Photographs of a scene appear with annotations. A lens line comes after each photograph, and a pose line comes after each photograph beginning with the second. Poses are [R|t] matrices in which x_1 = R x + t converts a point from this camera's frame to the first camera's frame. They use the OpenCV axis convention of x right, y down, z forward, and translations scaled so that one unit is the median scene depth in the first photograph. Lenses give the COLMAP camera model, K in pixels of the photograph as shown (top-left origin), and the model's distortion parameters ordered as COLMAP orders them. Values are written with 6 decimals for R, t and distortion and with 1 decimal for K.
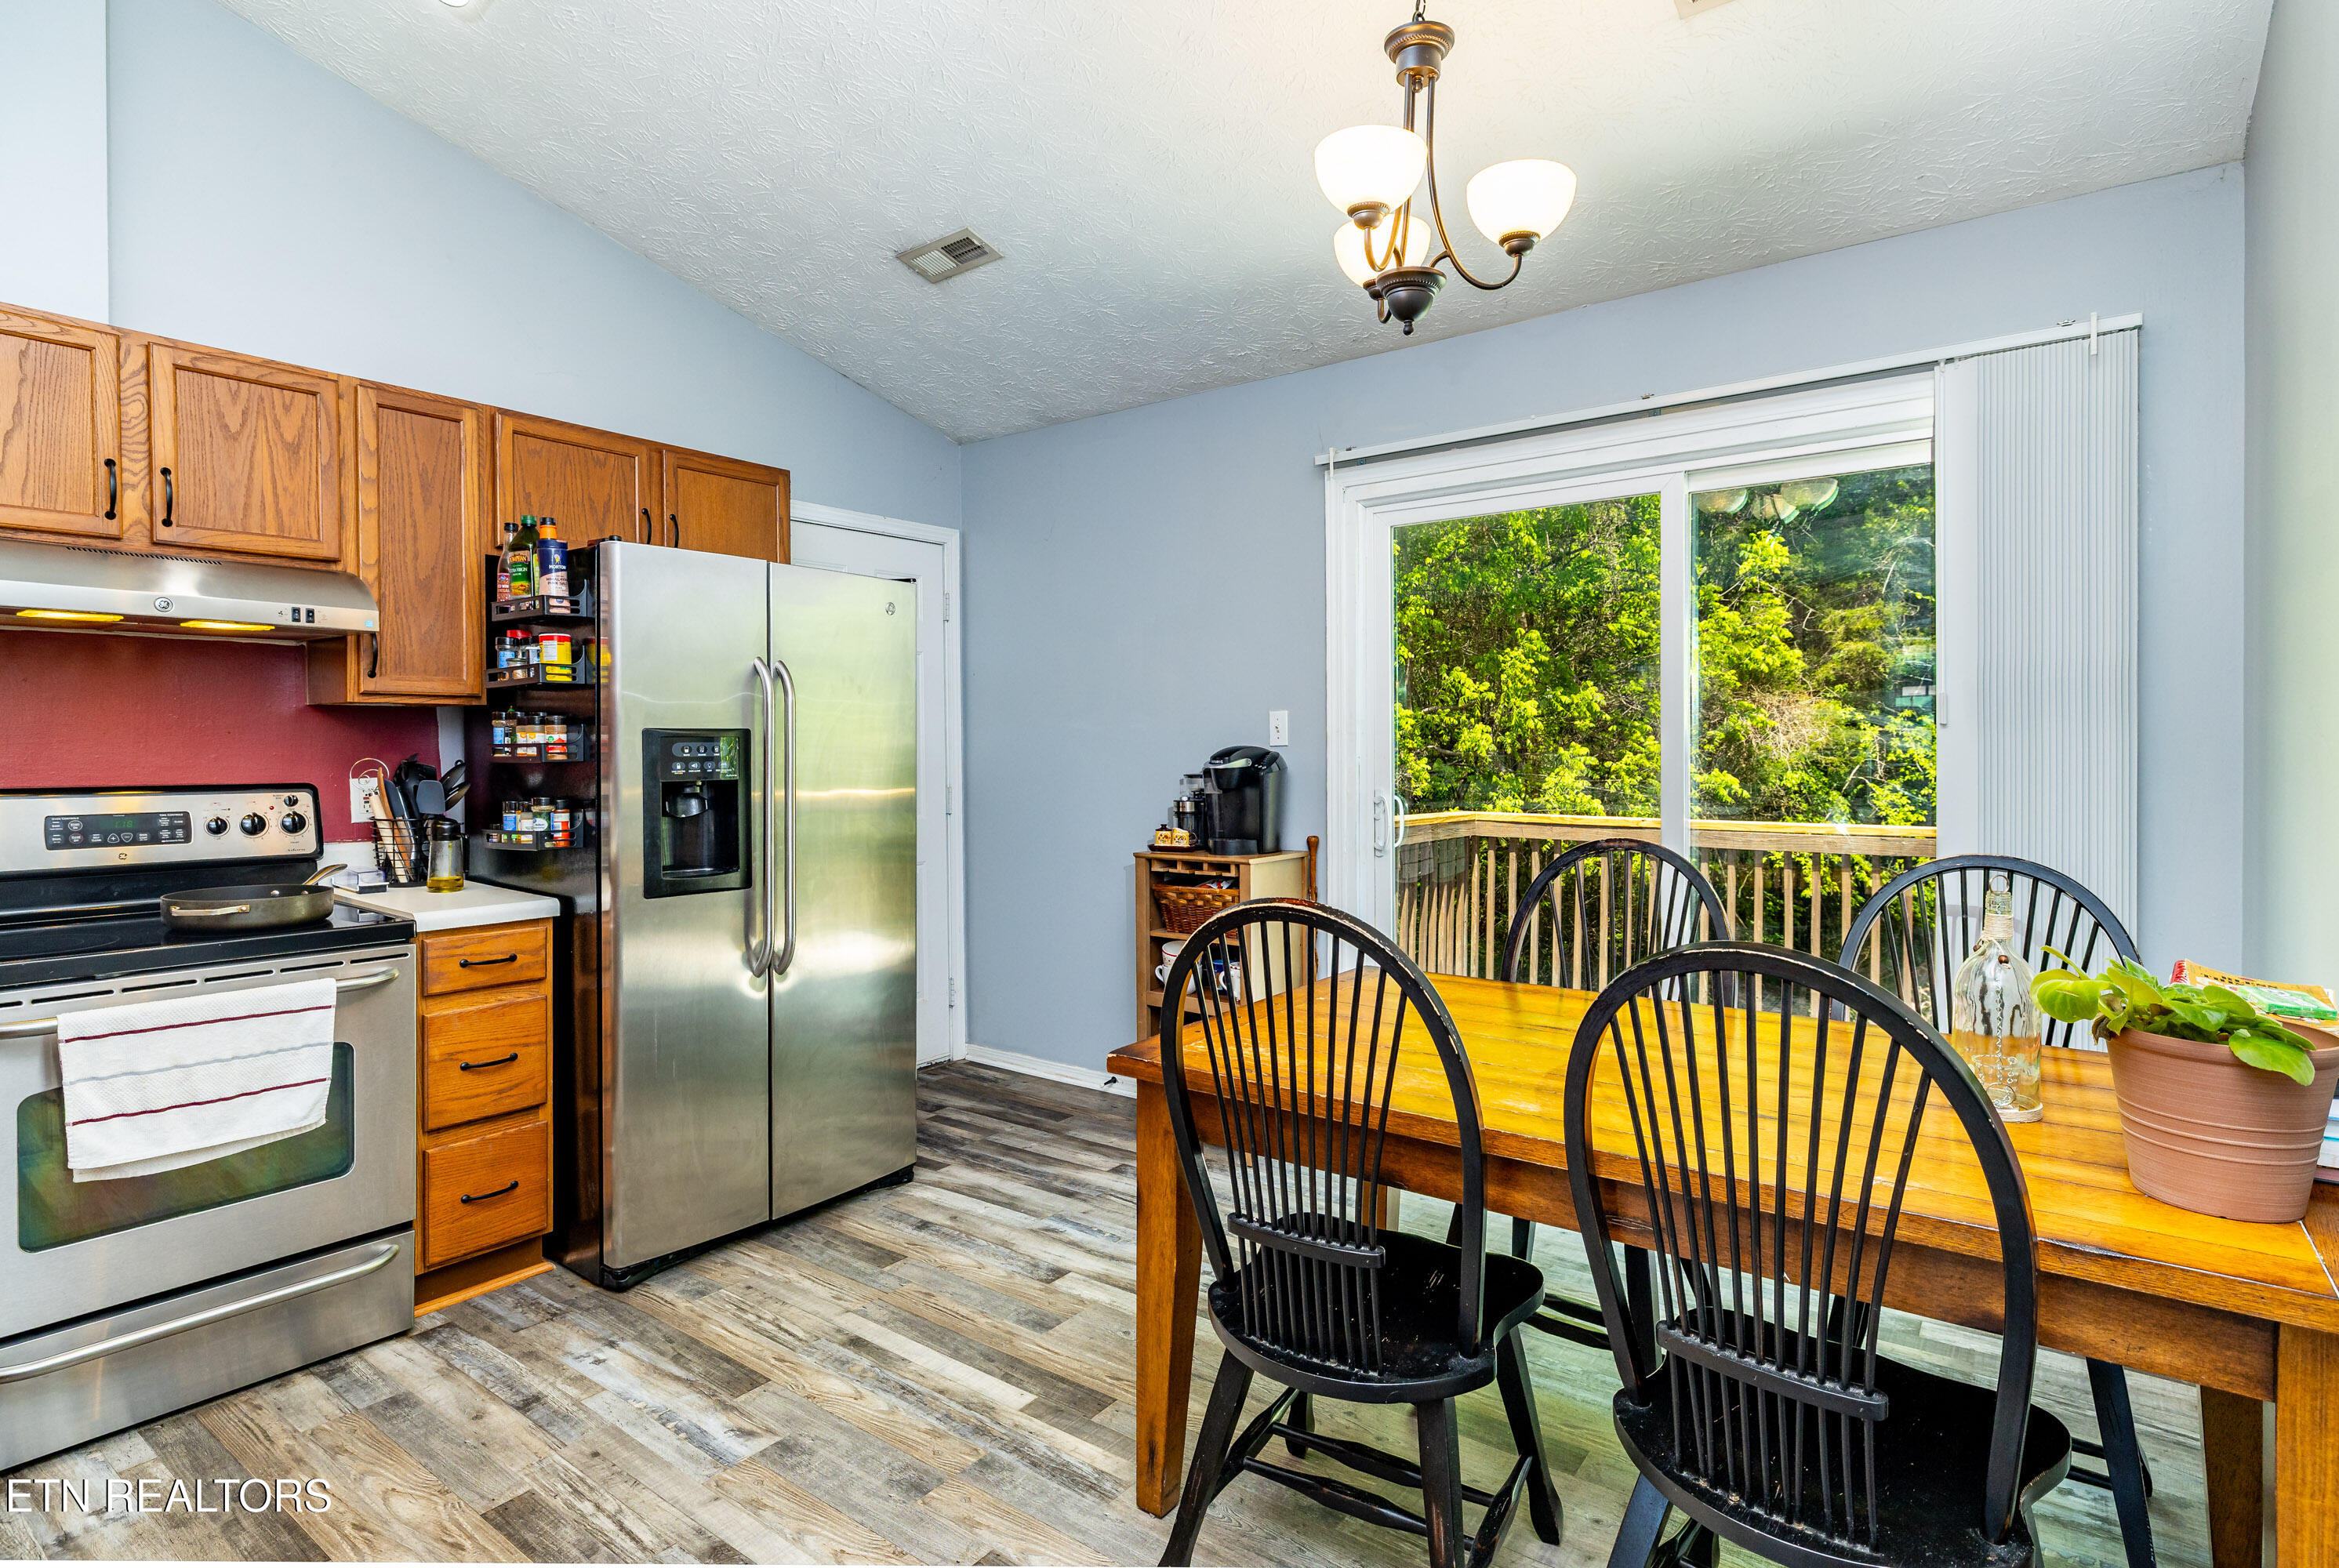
lens RADIAL K [[1167.2, 0, 1166.8], [0, 1167.2, 762.6], [0, 0, 1]] dist [-0.006710, 0.001359]
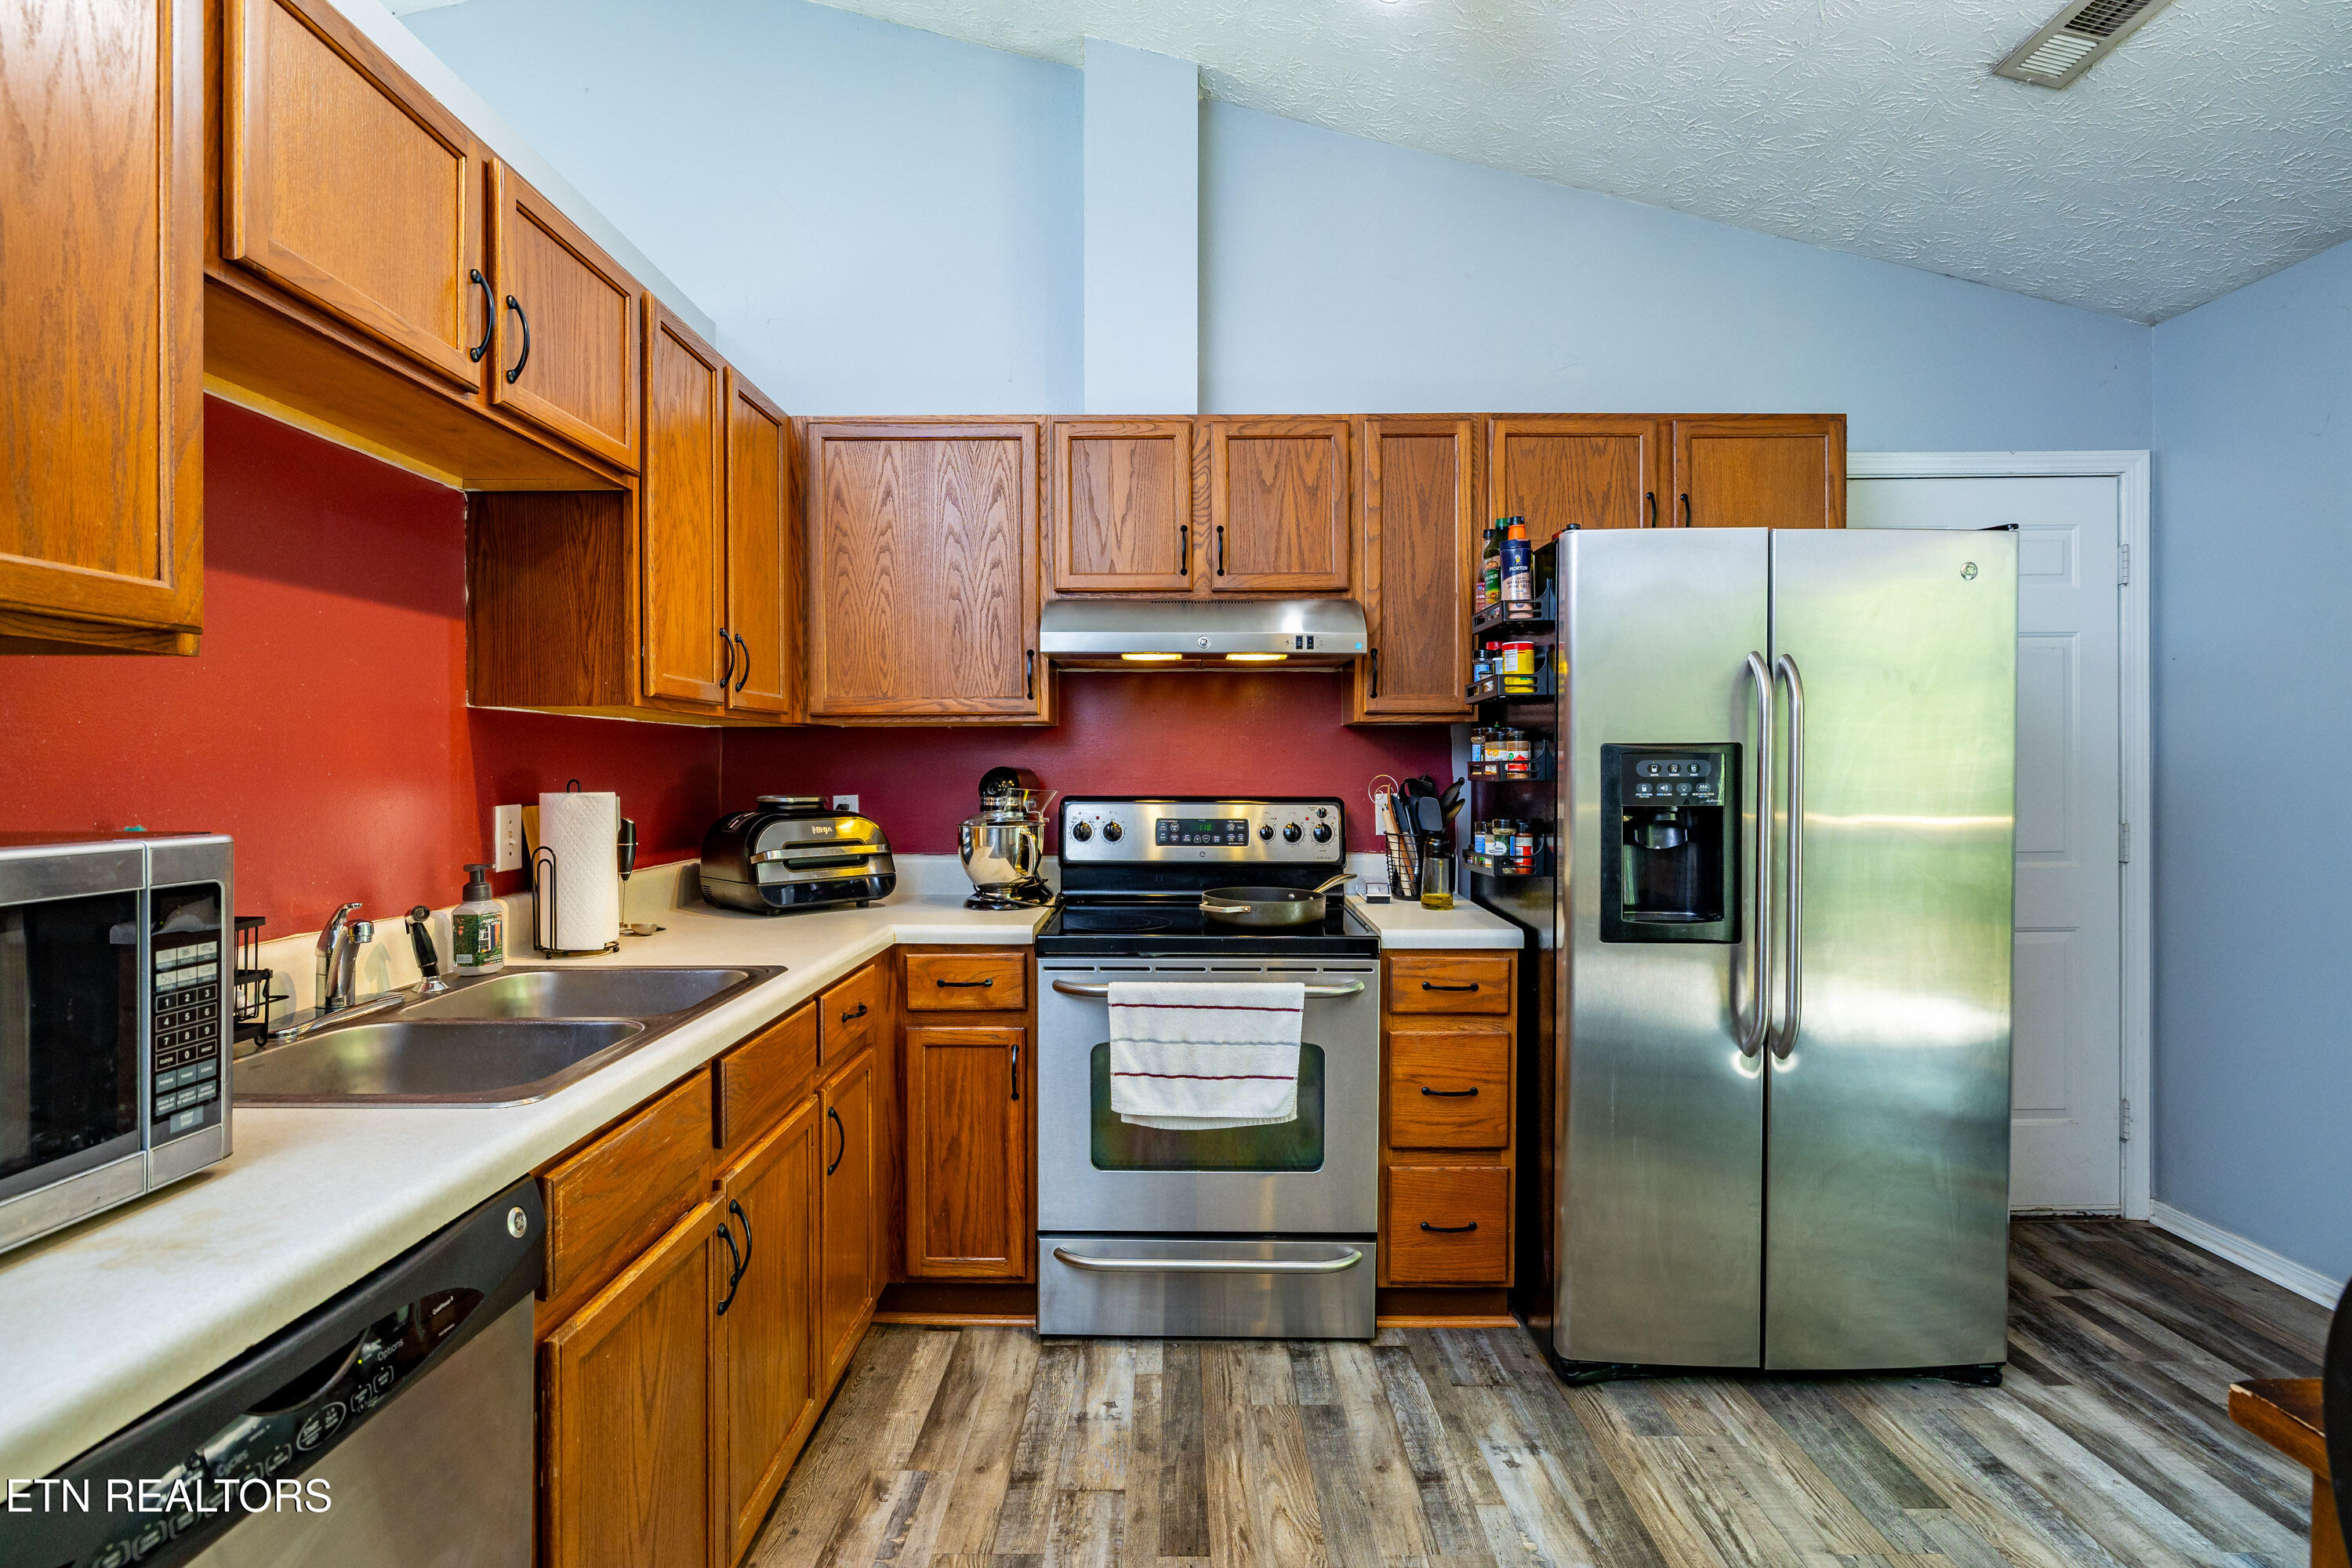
lens RADIAL K [[1173.7, 0, 1165.9], [0, 1173.7, 774.6], [0, 0, 1]] dist [-0.006710, 0.001359]
pose [[0.597527, 0.010226, -0.801784, 0.051810], [-0.012944, 0.999911, 0.003106, -0.004909], [0.801744, 0.008523, 0.597606, 0.223400]]
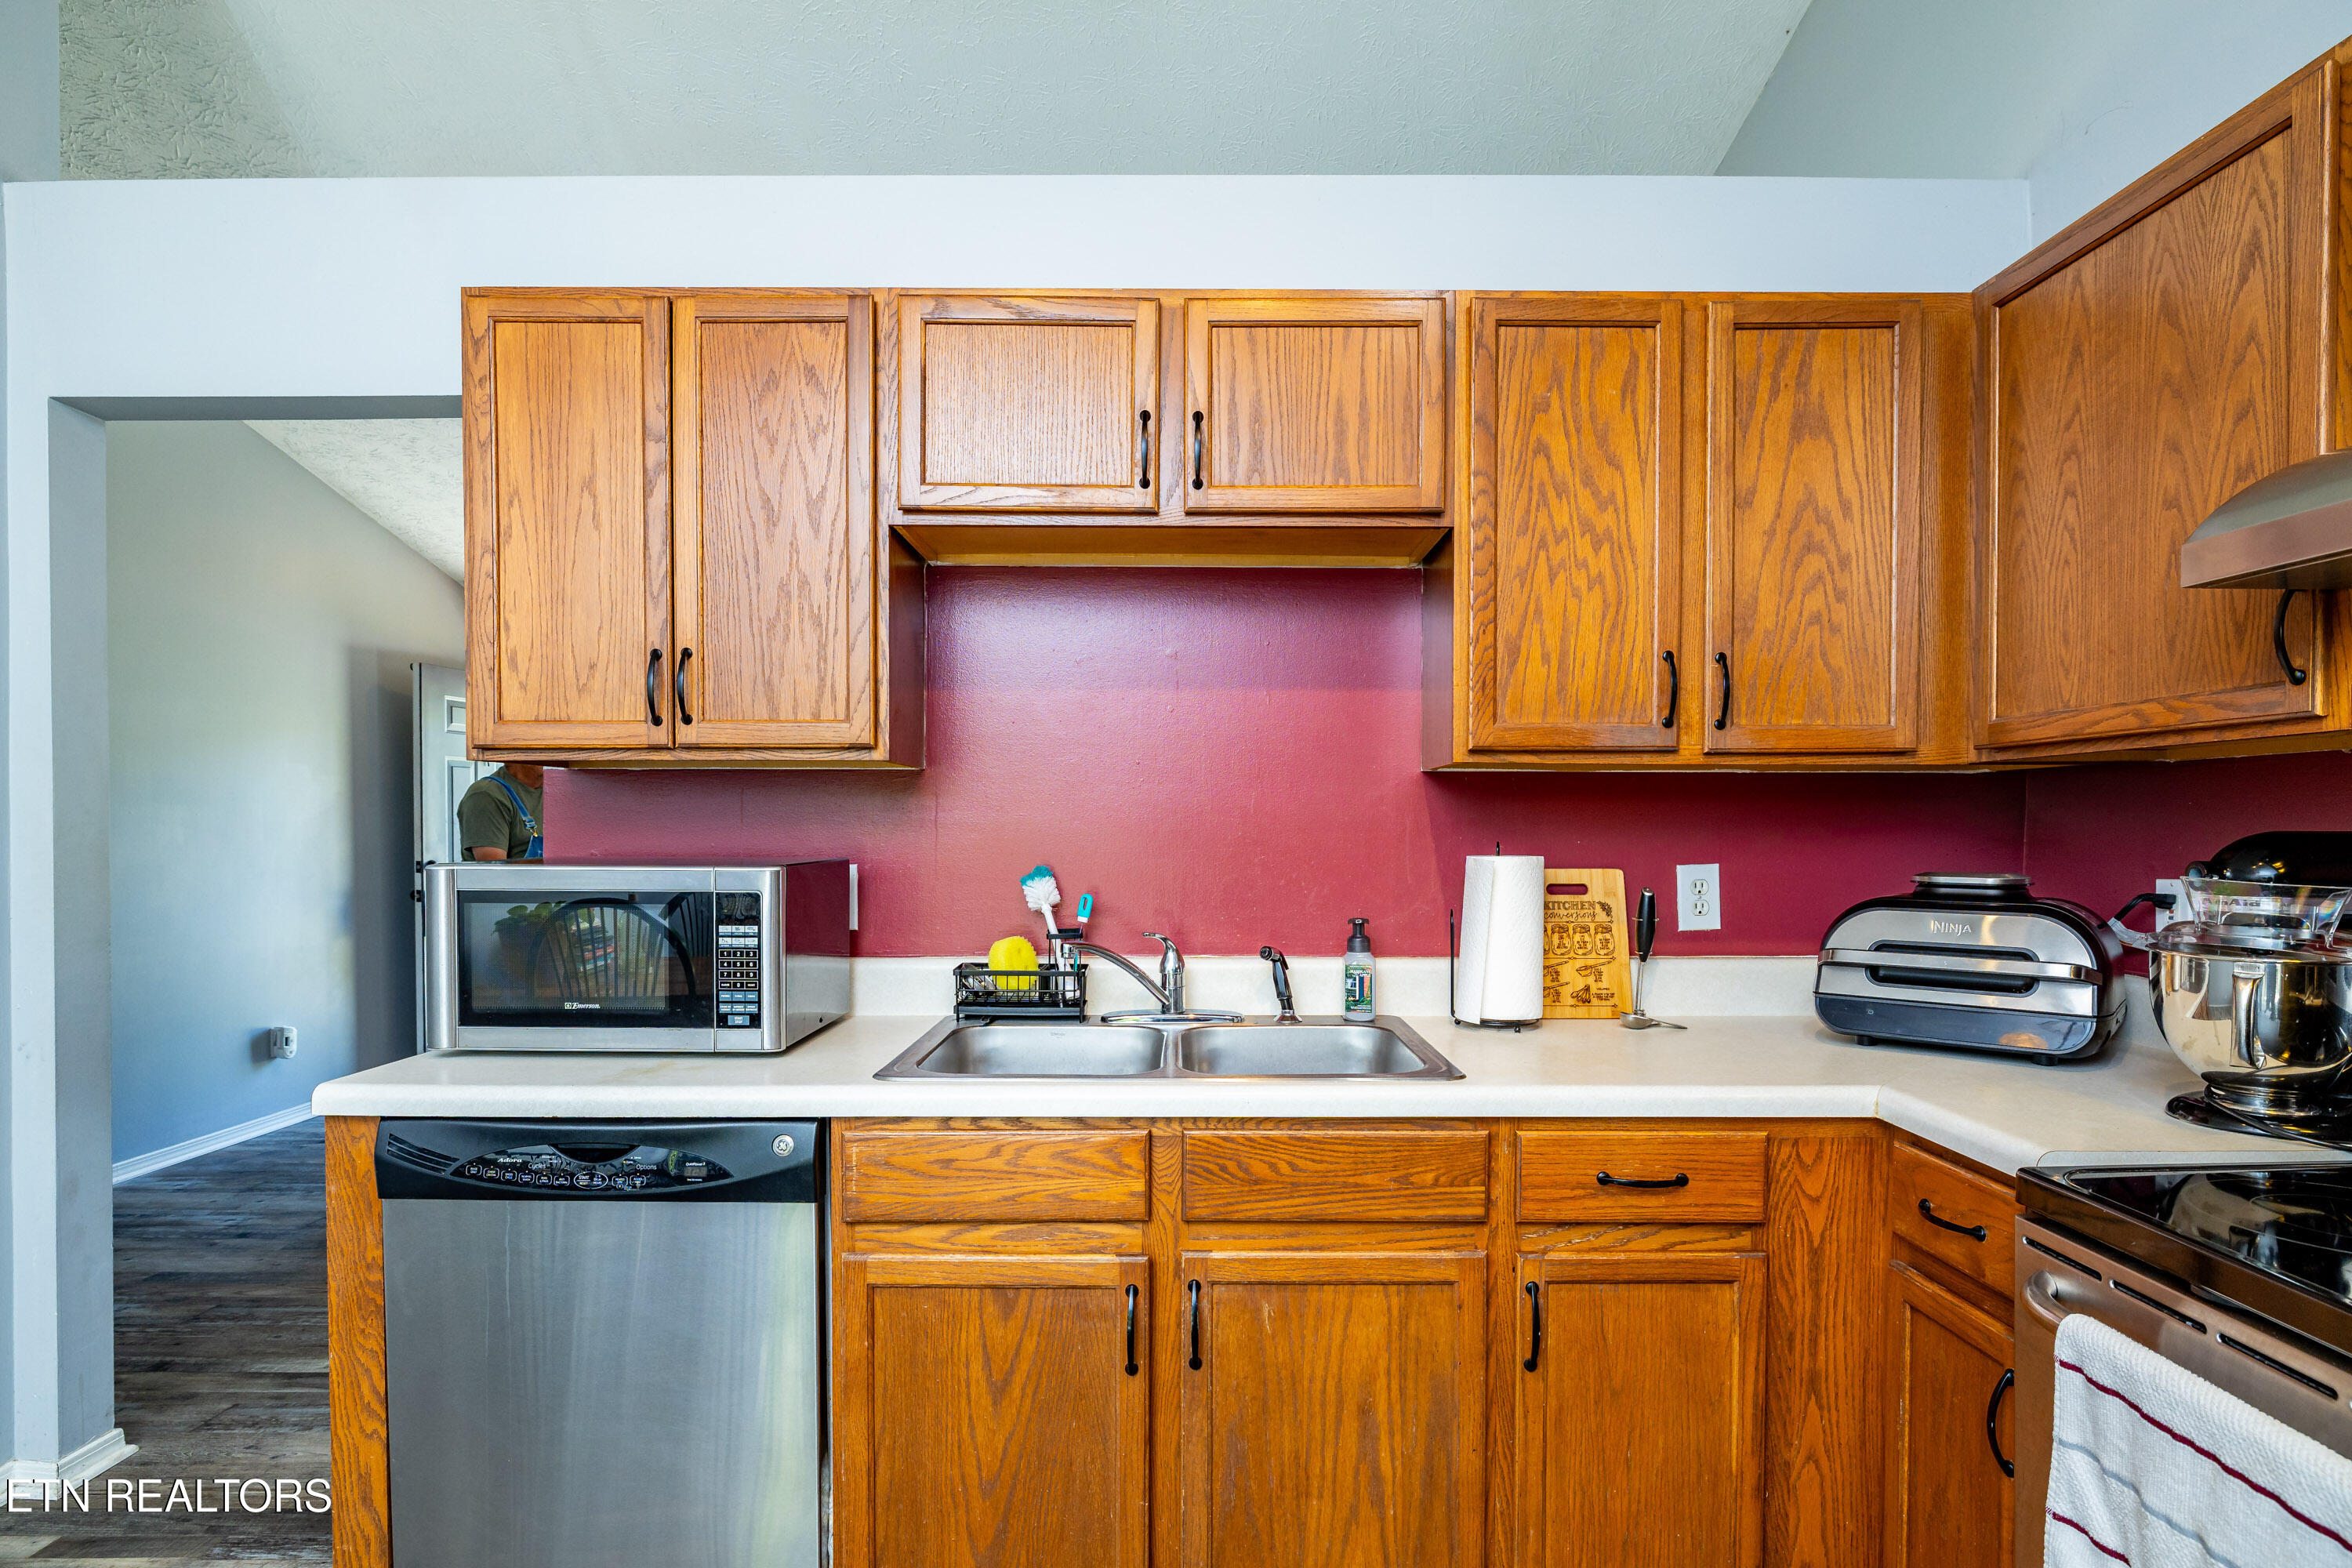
lens RADIAL K [[1173.7, 0, 1174.2], [0, 1173.7, 850.6], [0, 0, 1]] dist [-0.006710, 0.001359]
pose [[-0.794490, 0.017059, -0.607037, -0.211878], [-0.005852, 0.999344, 0.035744, -0.014235], [0.607249, 0.031951, -0.793869, 0.868256]]
